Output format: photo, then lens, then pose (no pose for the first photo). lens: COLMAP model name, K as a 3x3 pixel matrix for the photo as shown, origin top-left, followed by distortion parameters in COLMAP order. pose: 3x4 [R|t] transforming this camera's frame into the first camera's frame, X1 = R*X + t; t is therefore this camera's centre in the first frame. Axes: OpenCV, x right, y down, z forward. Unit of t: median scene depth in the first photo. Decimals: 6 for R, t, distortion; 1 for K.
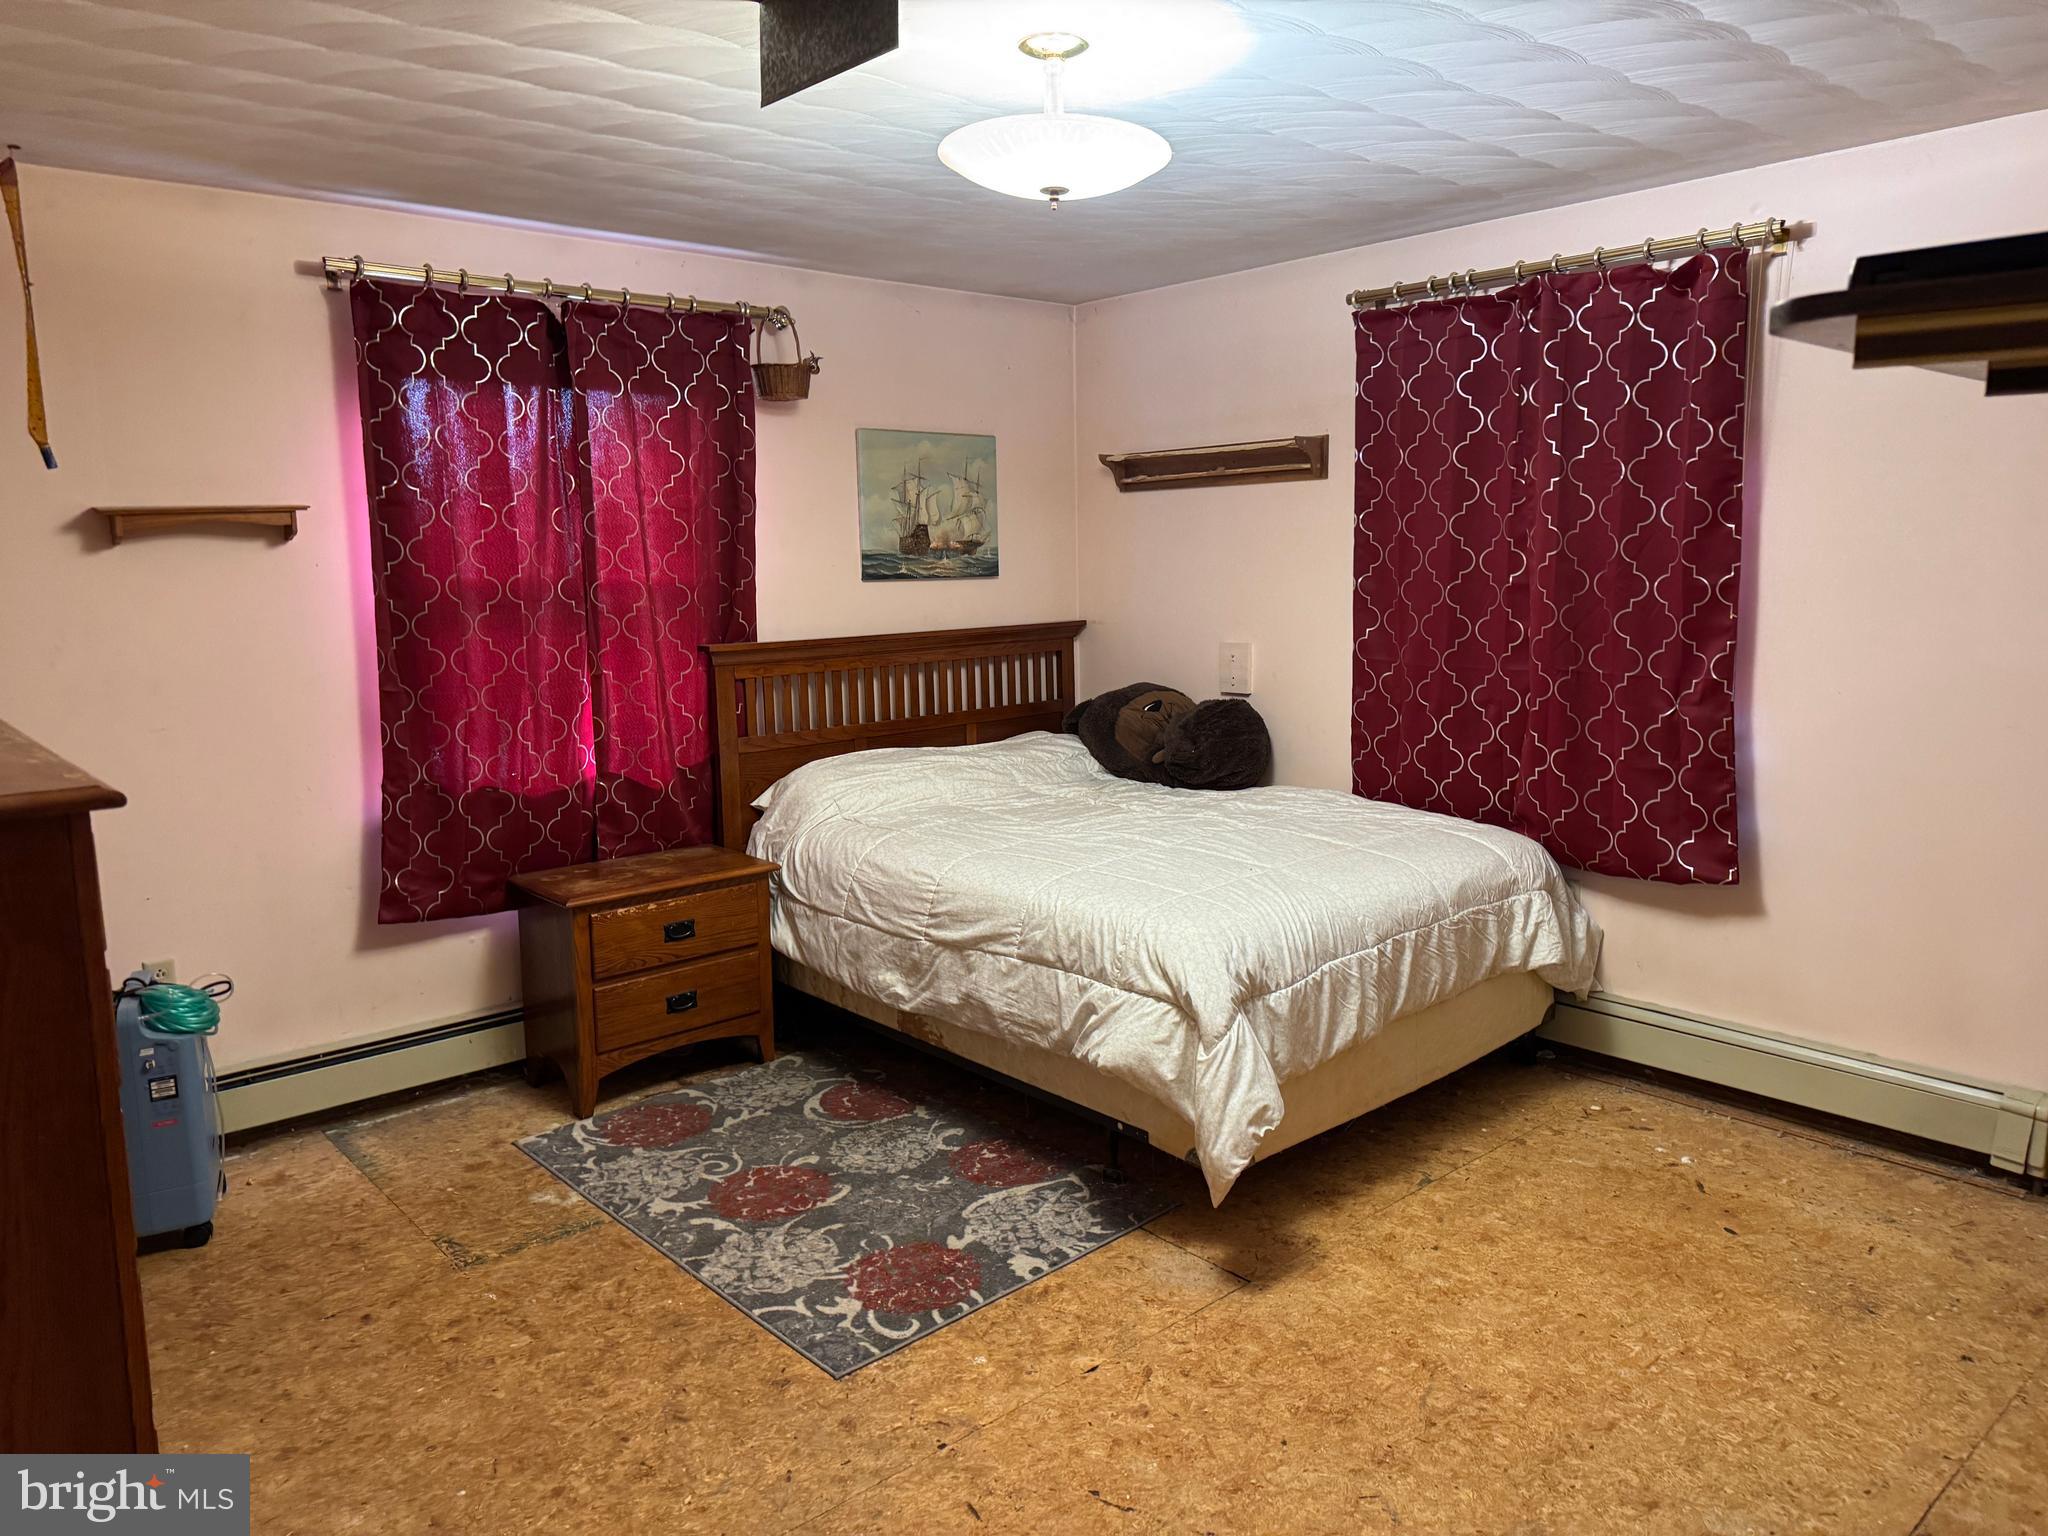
lens RADIAL K [[1429.1, 0, 1025.3], [0, 1429.1, 764.6], [0, 0, 1]] dist [0.059647, -0.055897]
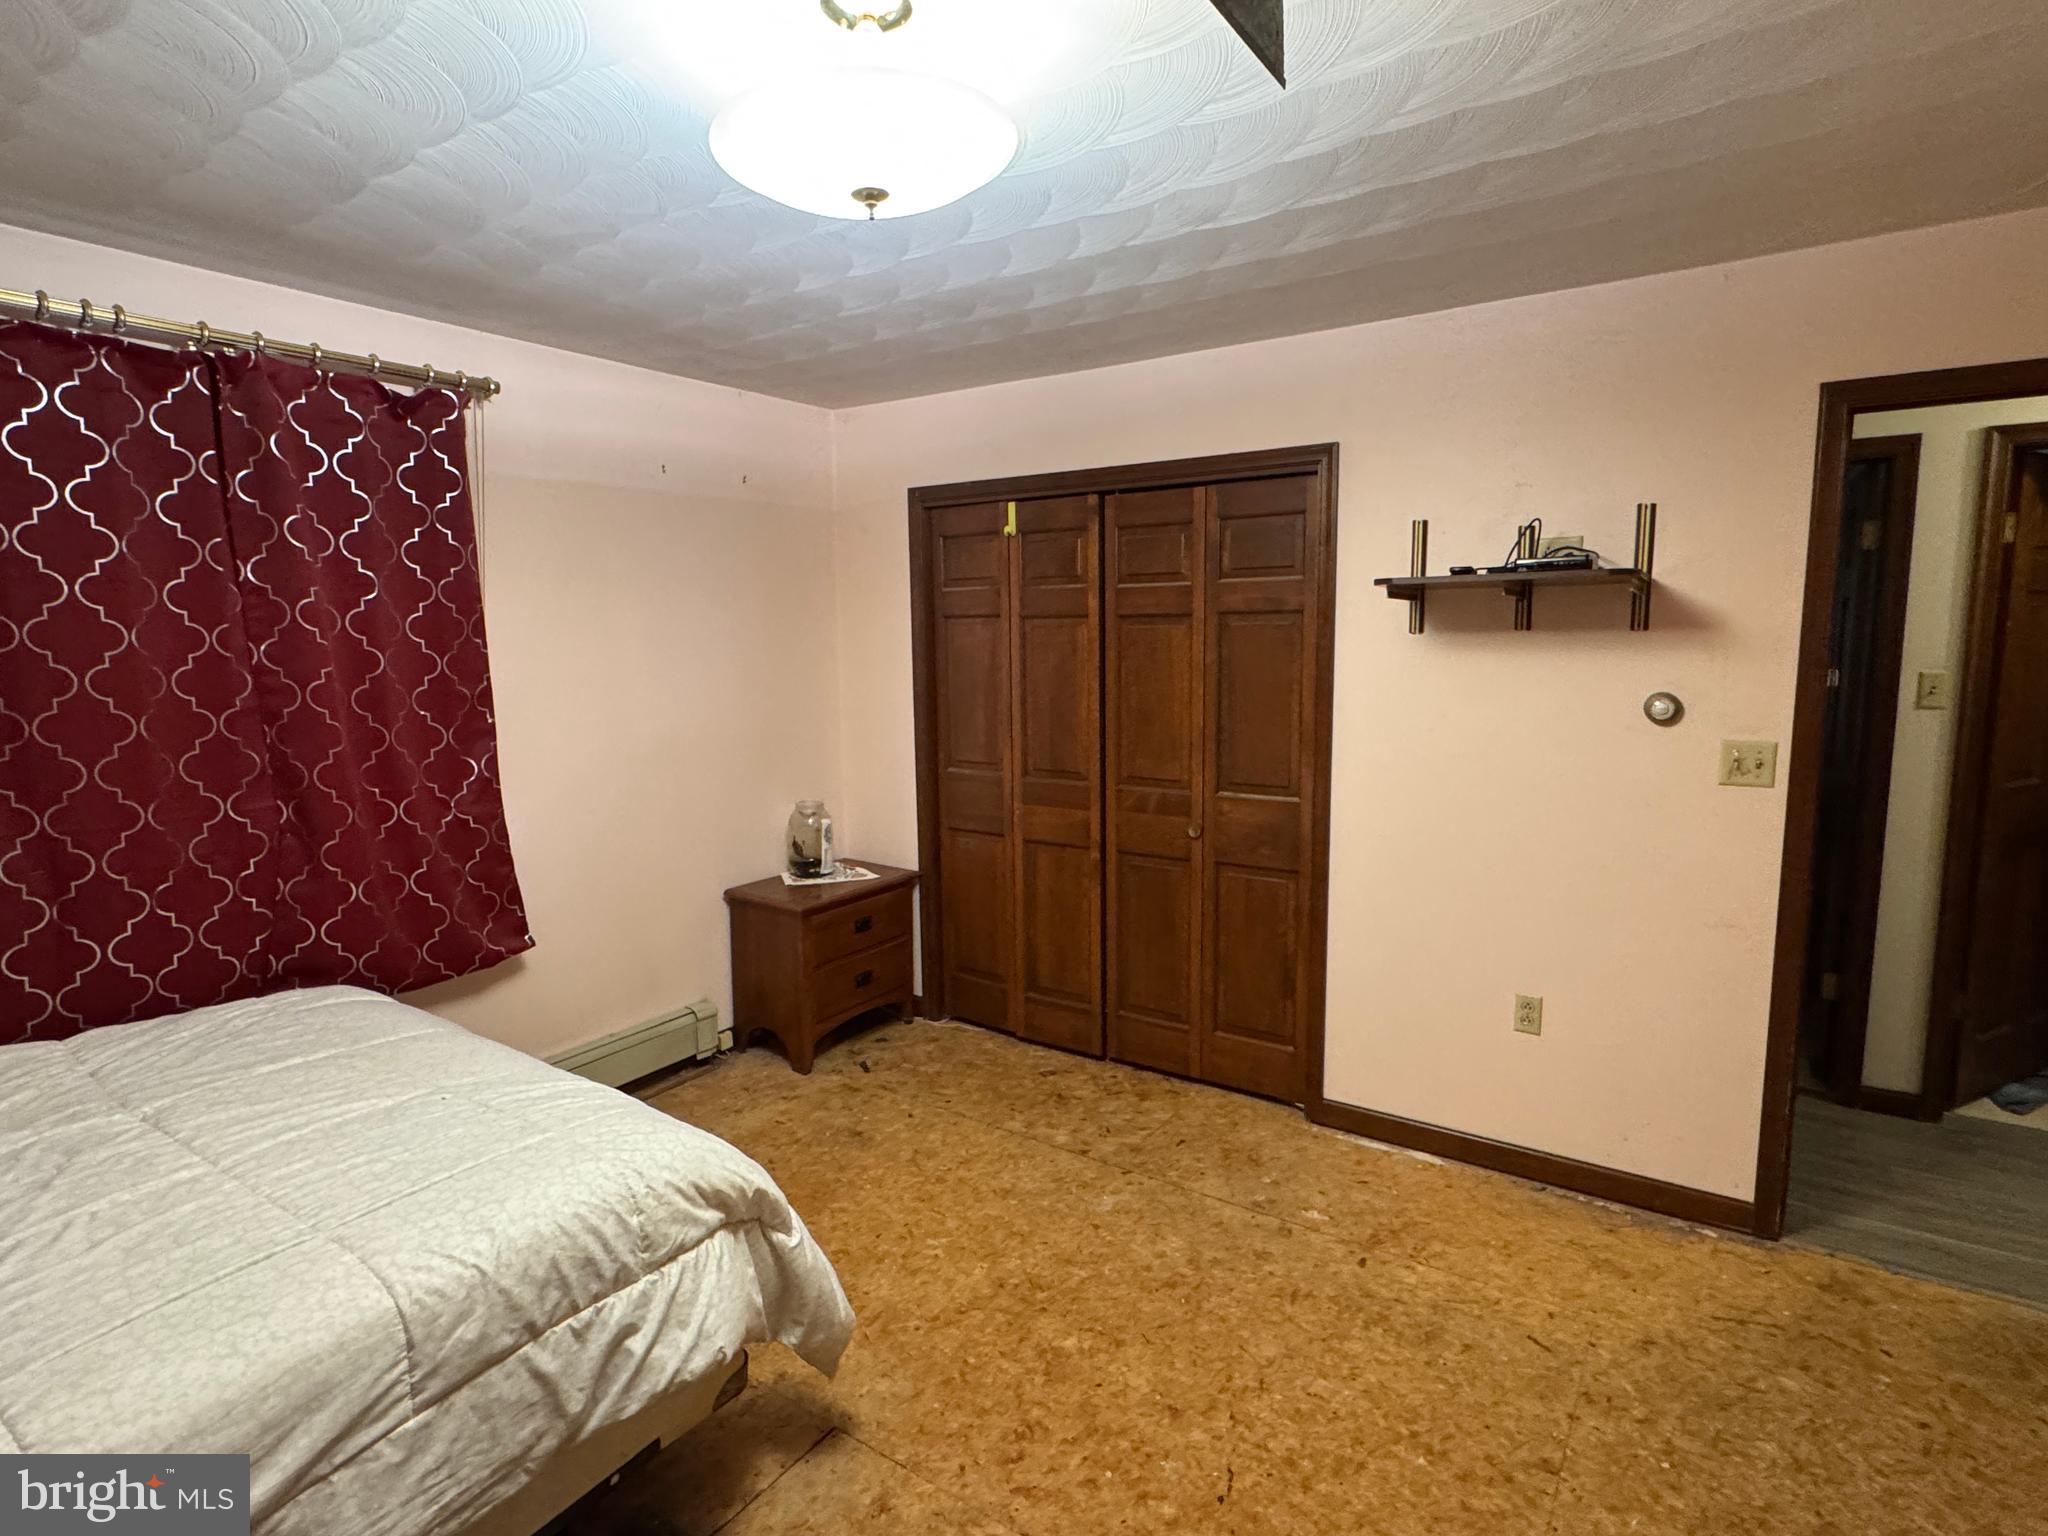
lens RADIAL K [[1044.9, 0, 1027.8], [0, 1044.9, 768.5], [0, 0, 1]] dist [-0.001281, 0.000695]
pose [[-0.255160, -0.109909, 0.960632, -0.438368], [0.160903, 0.974838, 0.154273, -0.134122], [-0.953417, 0.193933, -0.231055, 0.855587]]
